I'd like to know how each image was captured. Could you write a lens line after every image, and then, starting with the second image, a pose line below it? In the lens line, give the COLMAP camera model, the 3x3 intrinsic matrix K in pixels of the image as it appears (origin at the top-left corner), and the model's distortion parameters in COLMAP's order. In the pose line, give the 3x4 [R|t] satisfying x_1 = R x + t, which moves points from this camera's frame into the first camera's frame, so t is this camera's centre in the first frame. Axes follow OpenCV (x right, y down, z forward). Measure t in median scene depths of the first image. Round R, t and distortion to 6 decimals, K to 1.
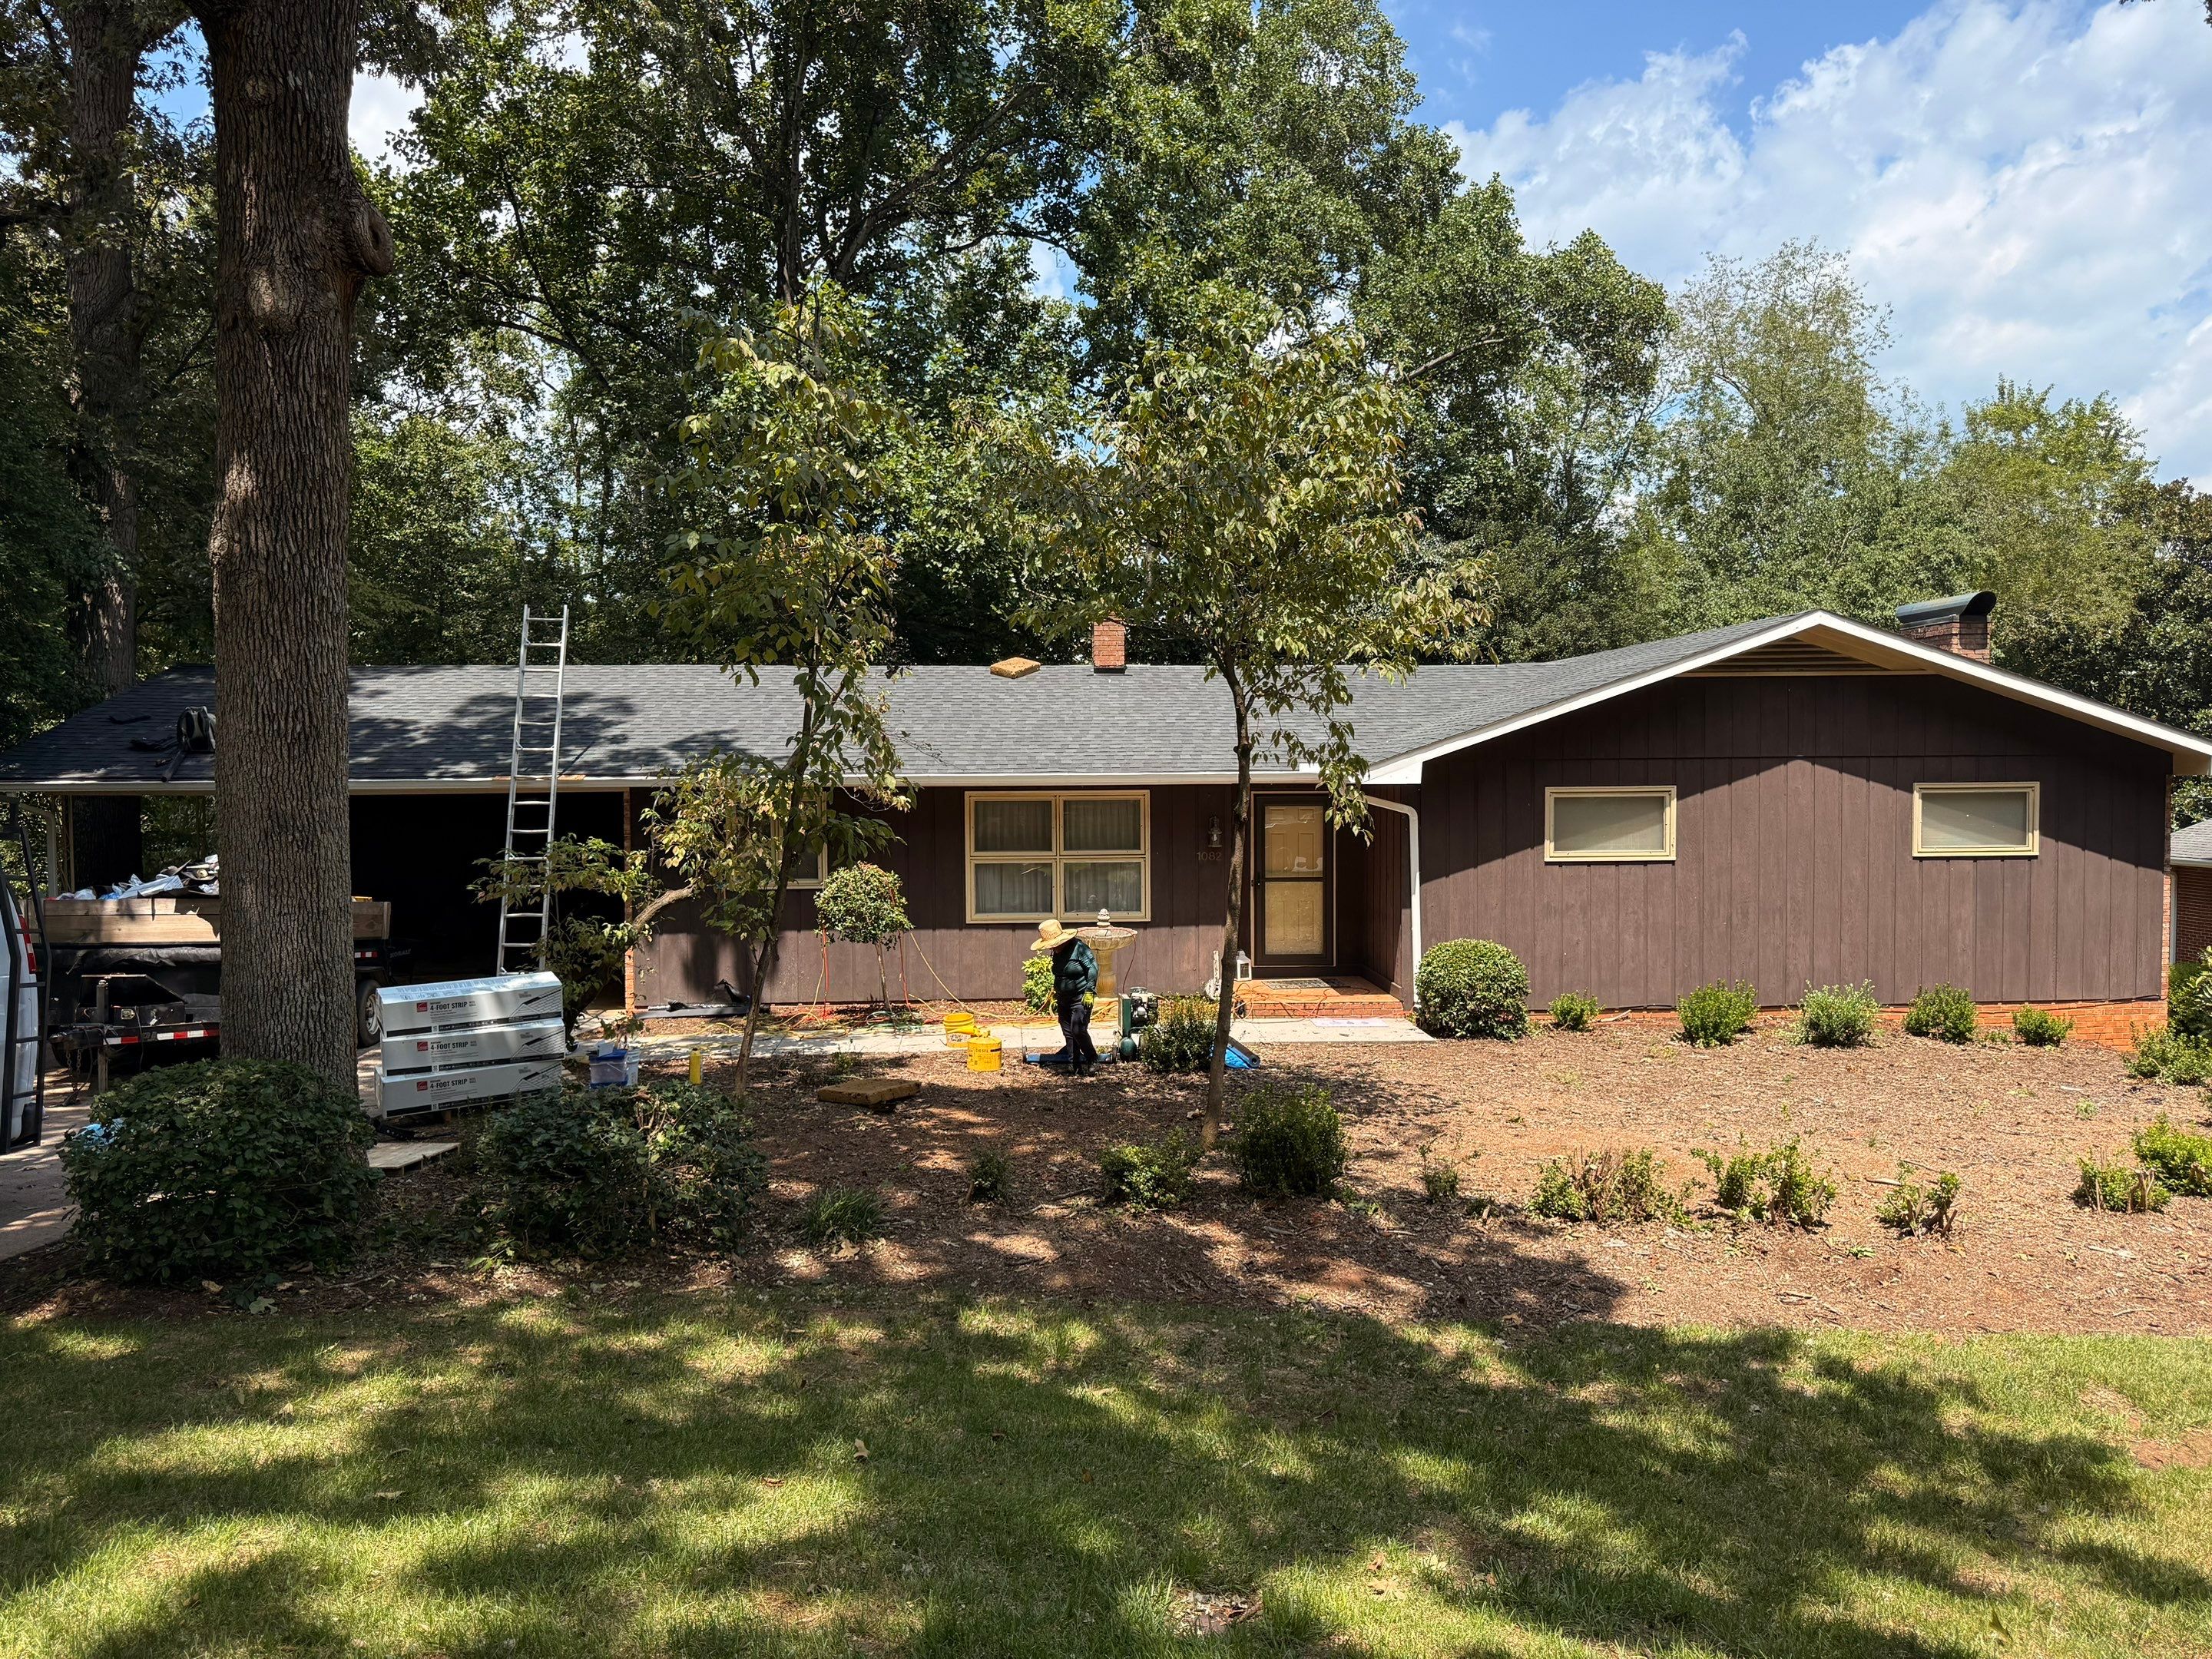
lens RADIAL K [[1568.7, 0, 1090.0], [0, 1568.7, 836.4], [0, 0, 1]] dist [0.083772, -0.126320]
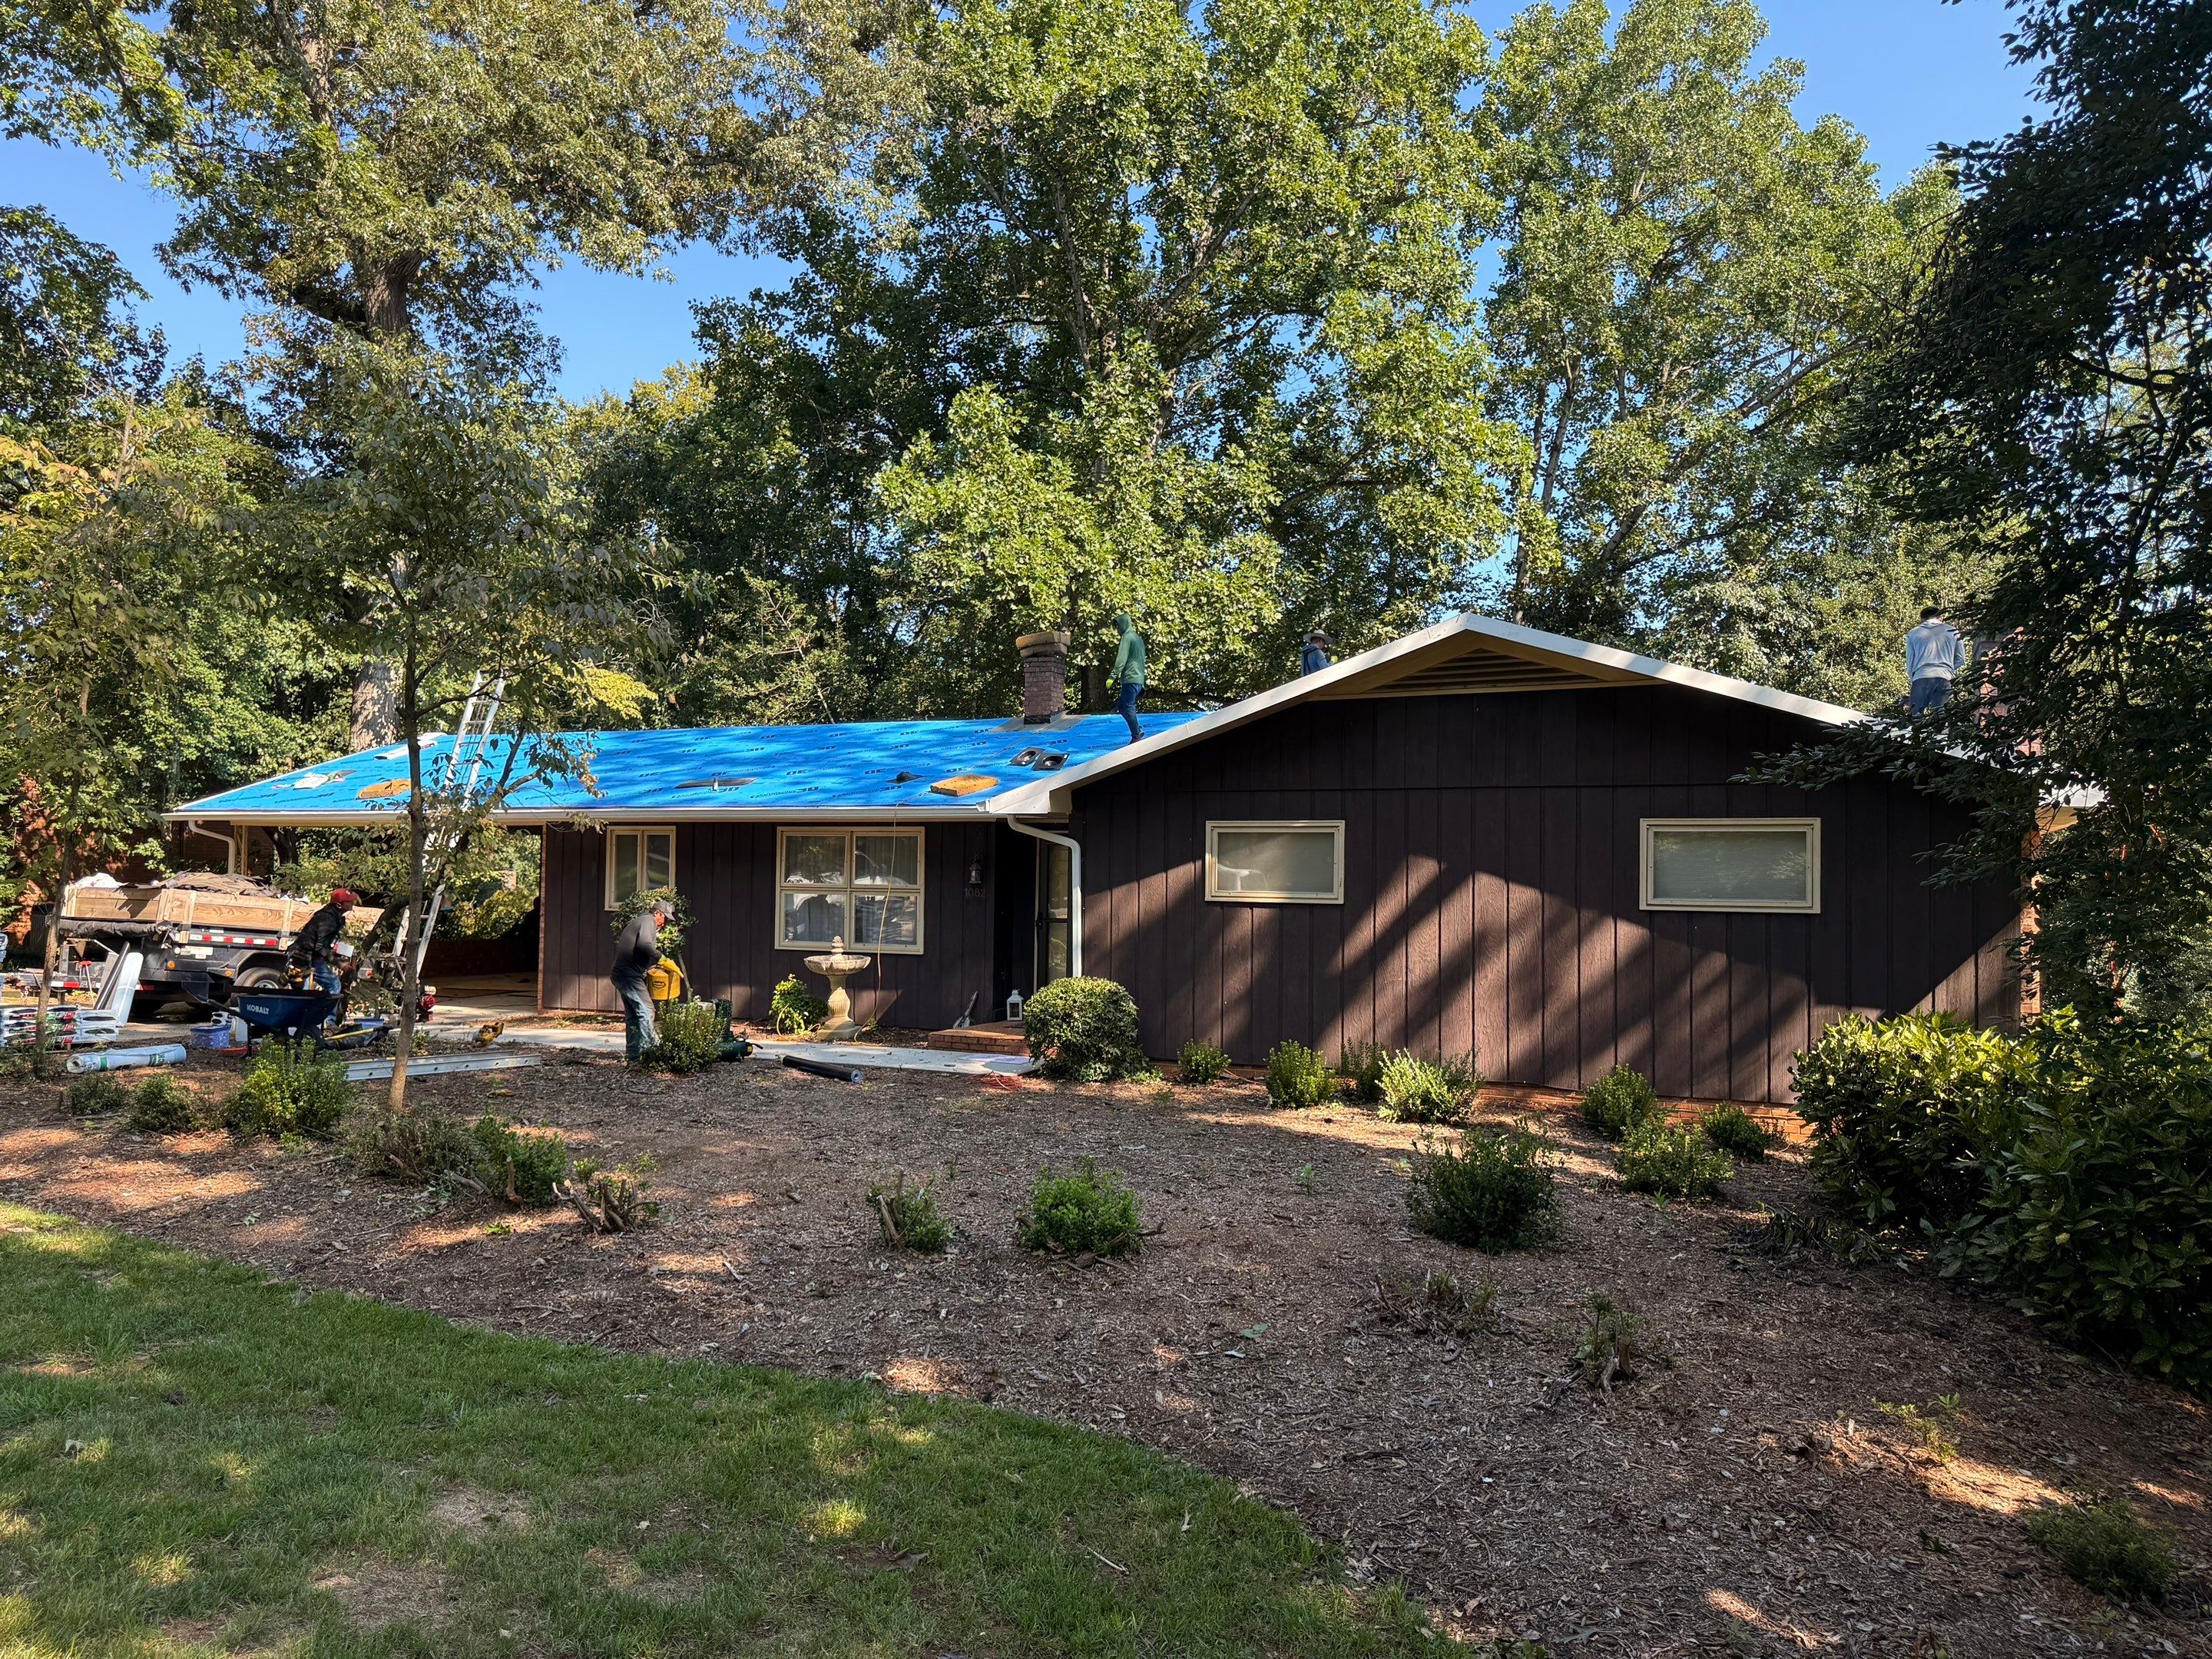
lens RADIAL K [[1548.8, 0, 1082.0], [0, 1548.8, 826.3], [0, 0, 1]] dist [0.002461, -0.009599]
pose [[0.871672, 0.004644, -0.490068, 0.626850], [-0.041230, 0.997105, -0.063887, 0.030699], [0.488353, 0.075894, 0.869340, 0.171194]]
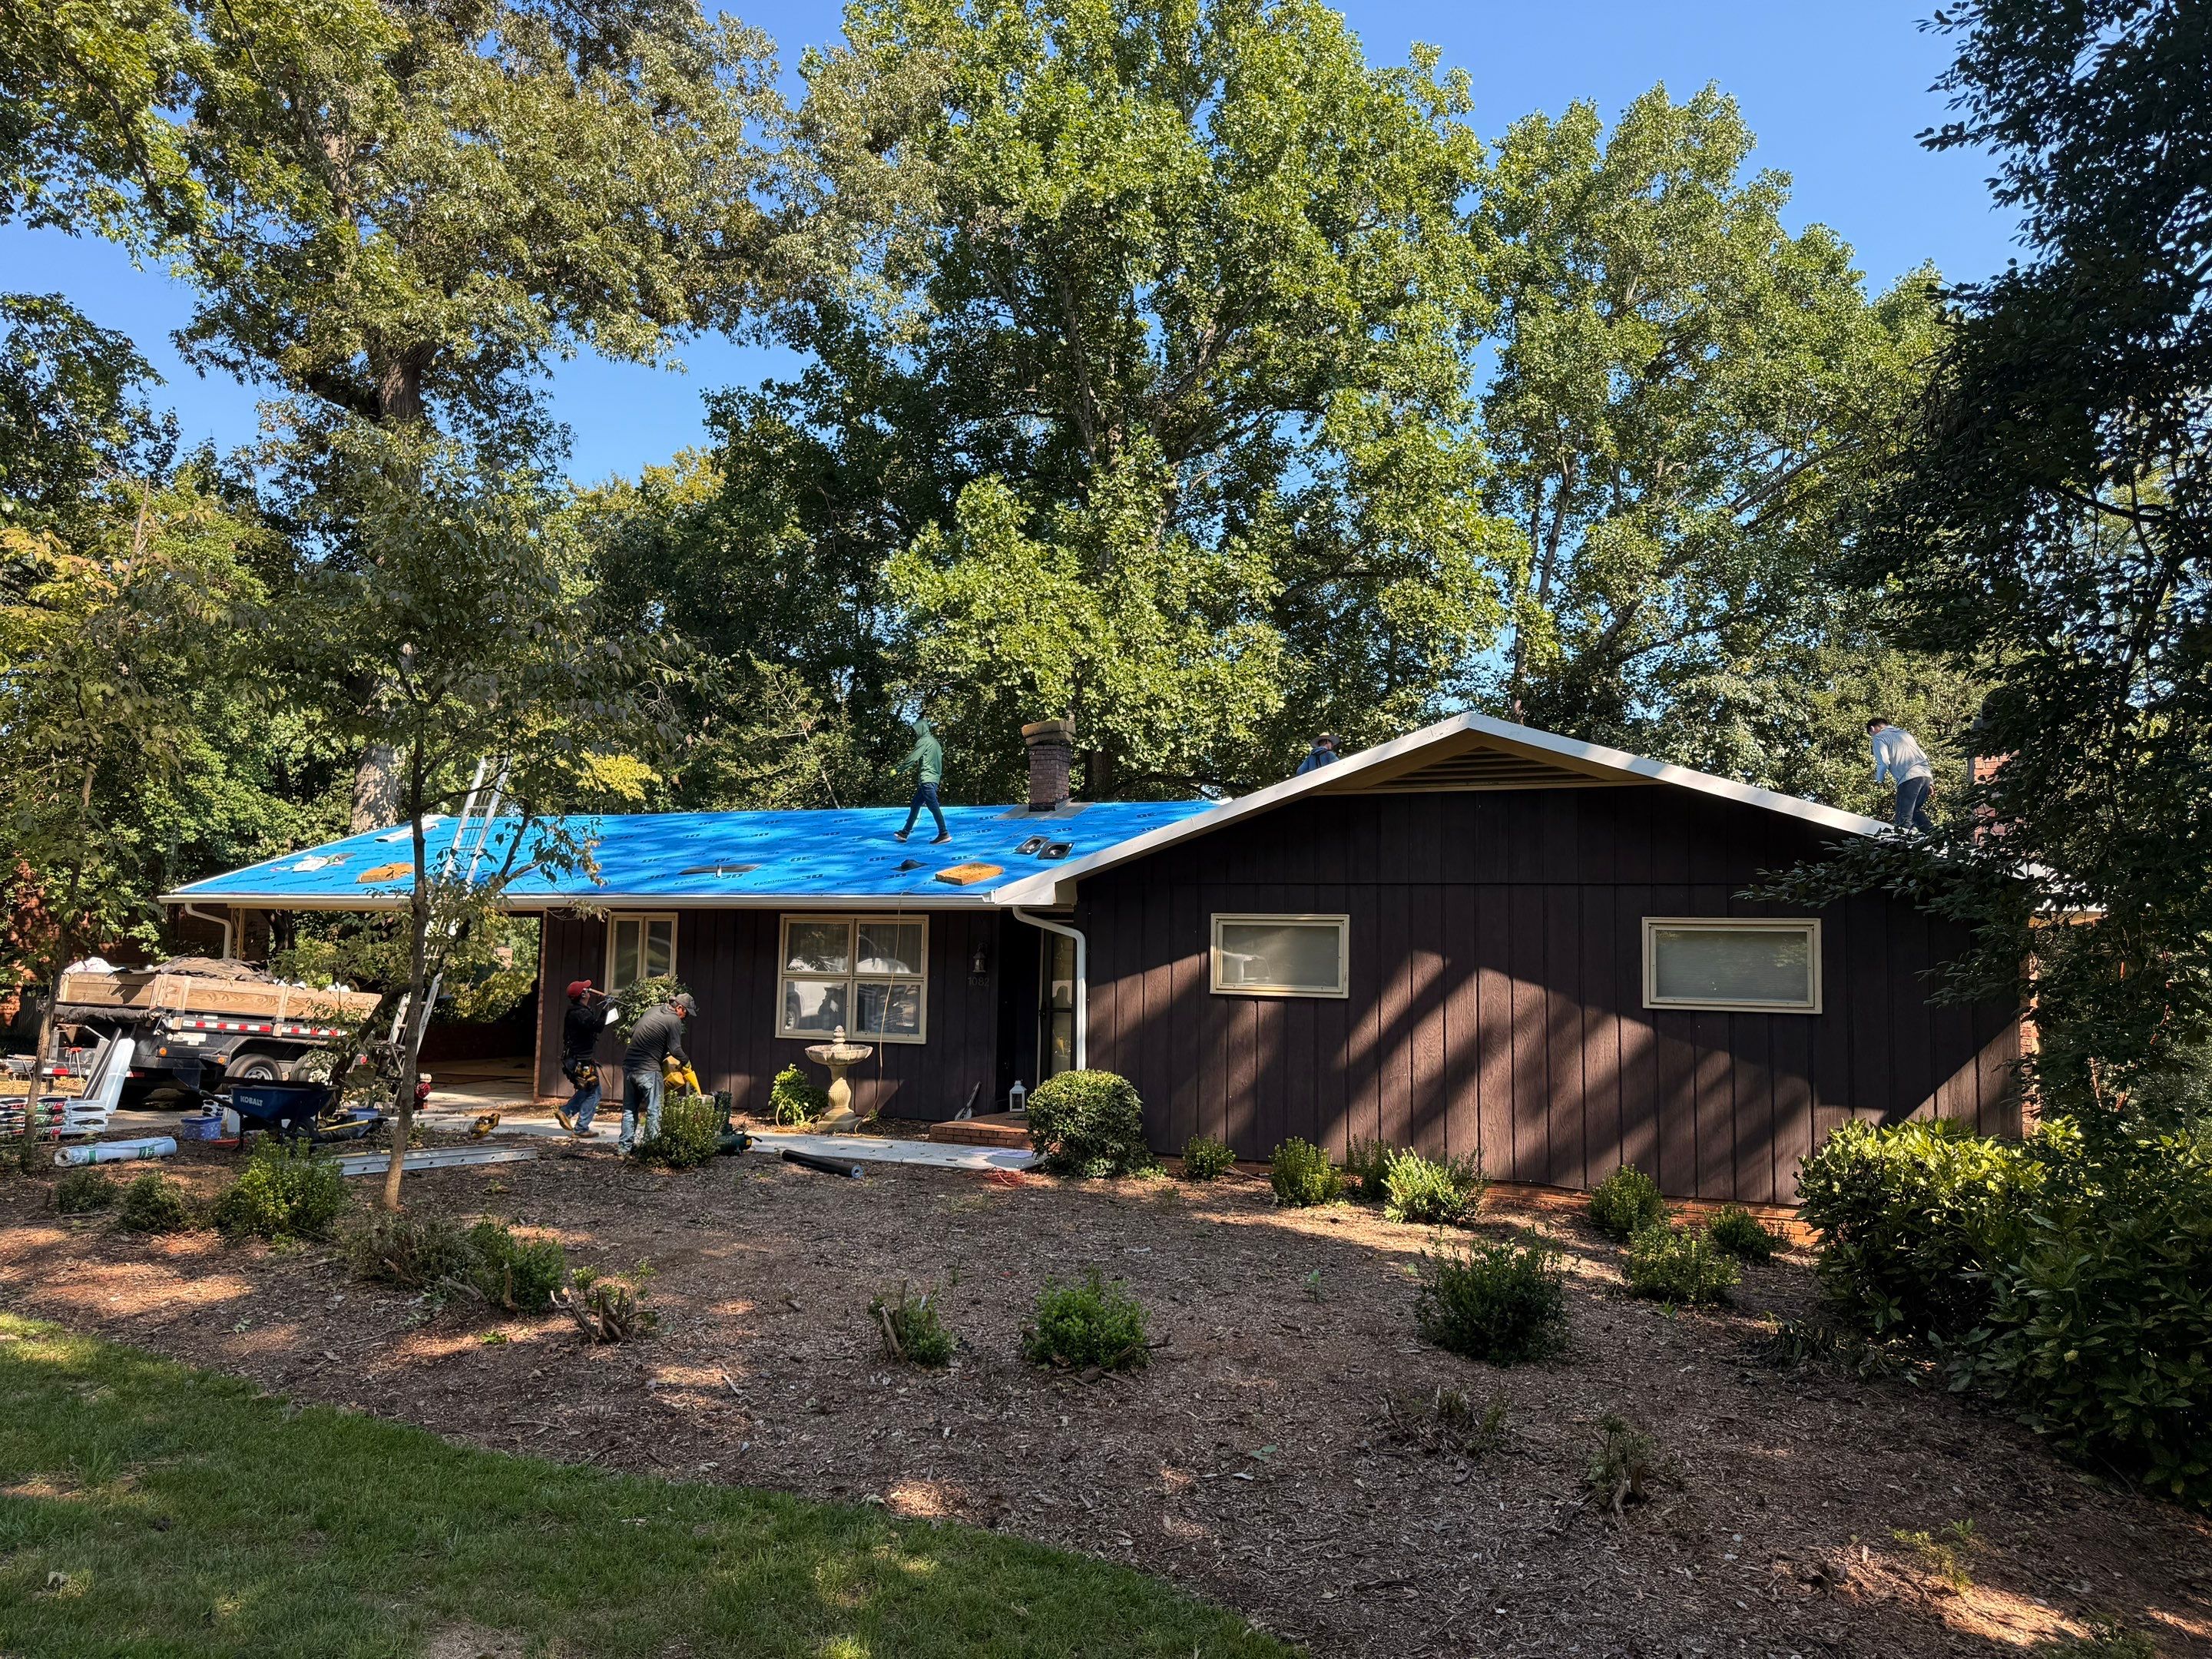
lens RADIAL K [[1544.8, 0, 1106.0], [0, 1544.8, 829.5], [0, 0, 1]] dist [0.010837, -0.019304]
pose [[0.878621, -0.014034, -0.477313, 0.625907], [-0.046177, 0.992386, -0.114180, 0.024486], [0.475282, 0.122362, 0.871283, 0.168827]]
